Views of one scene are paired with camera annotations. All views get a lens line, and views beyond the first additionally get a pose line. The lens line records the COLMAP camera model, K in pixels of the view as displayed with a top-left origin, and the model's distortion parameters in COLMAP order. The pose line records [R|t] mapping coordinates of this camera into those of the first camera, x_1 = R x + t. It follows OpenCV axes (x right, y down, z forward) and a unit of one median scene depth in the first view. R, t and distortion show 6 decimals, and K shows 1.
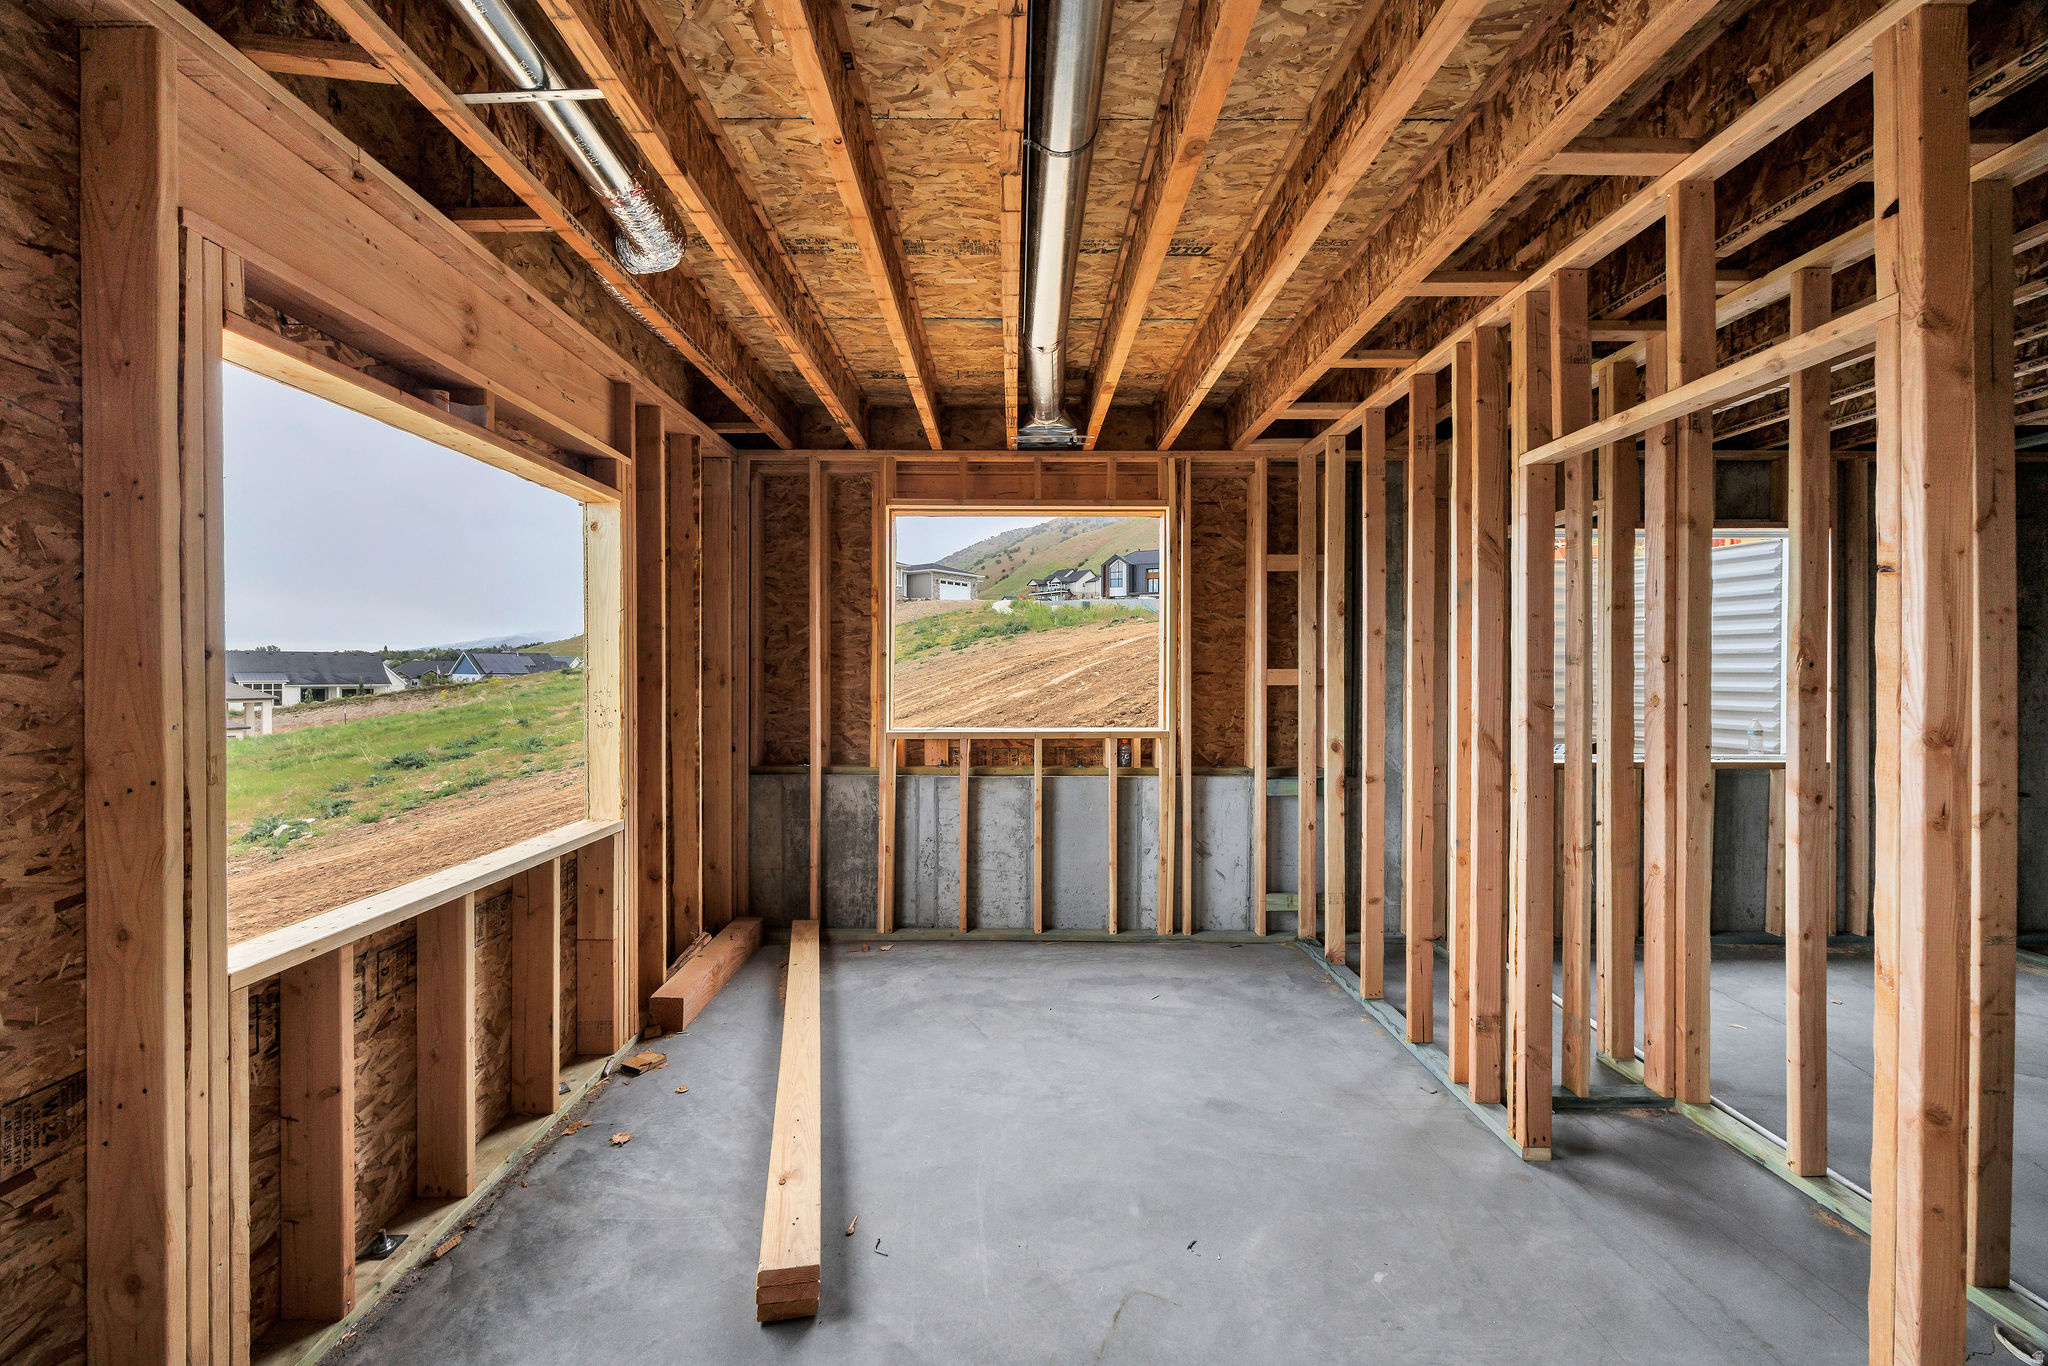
lens RADIAL K [[802.3, 0, 1024.4], [0, 802.3, 674.3], [0, 0, 1]] dist [-0.001932, 0.000227]
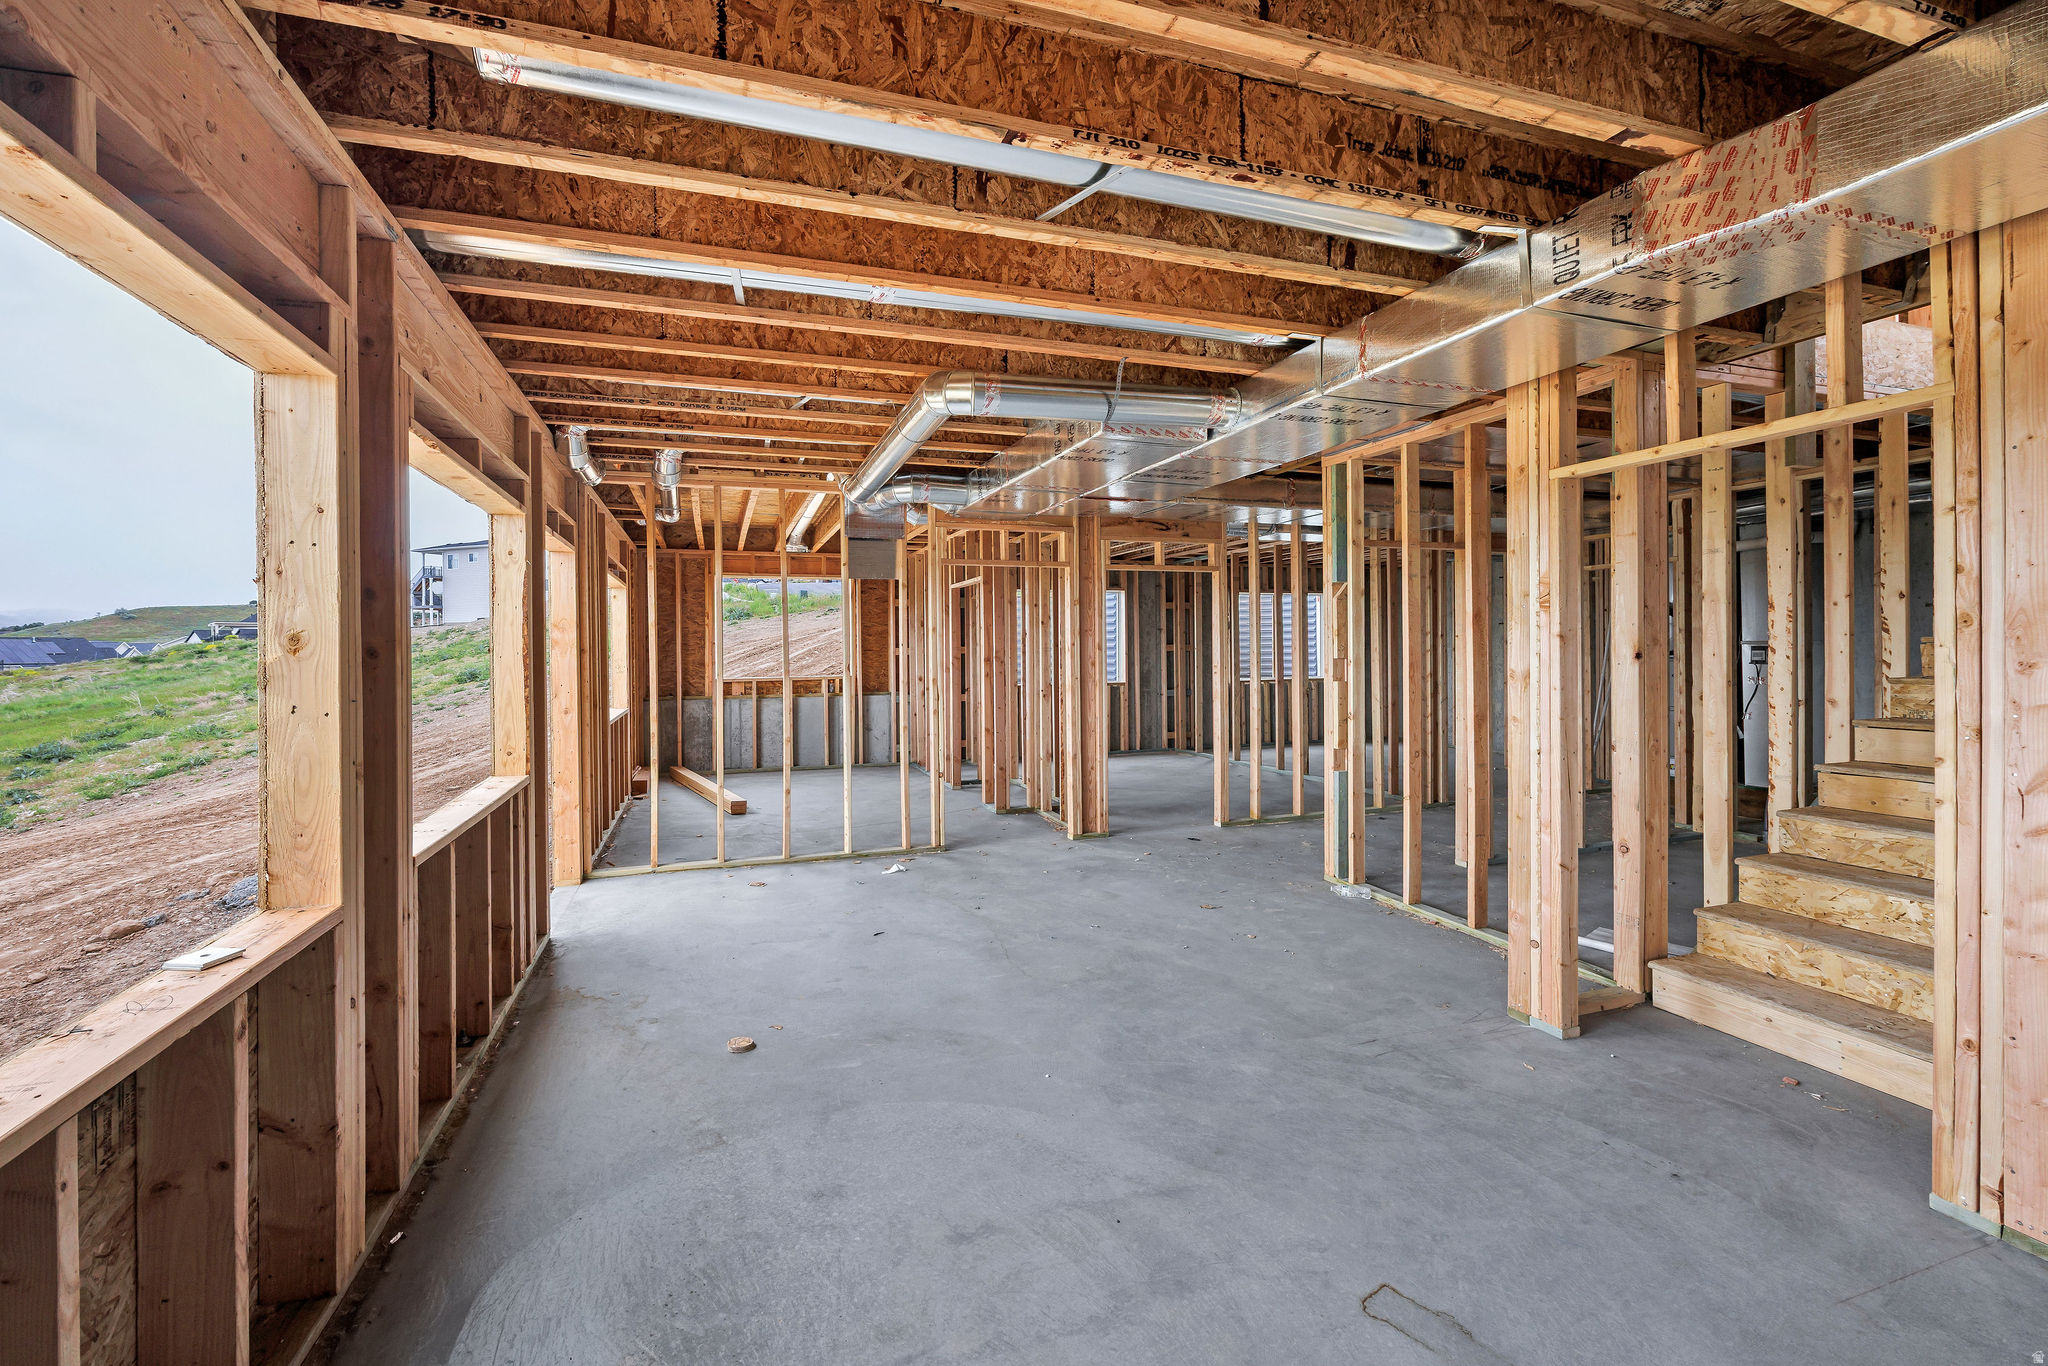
lens RADIAL K [[802.3, 0, 1099.5], [0, 802.3, 655.4], [0, 0, 1]] dist [-0.001932, 0.000227]
pose [[0.908791, -0.011650, 0.417089, -0.127140], [0.012010, 0.999926, 0.001761, 0.017438], [-0.417079, 0.003409, 0.908864, -1.340381]]
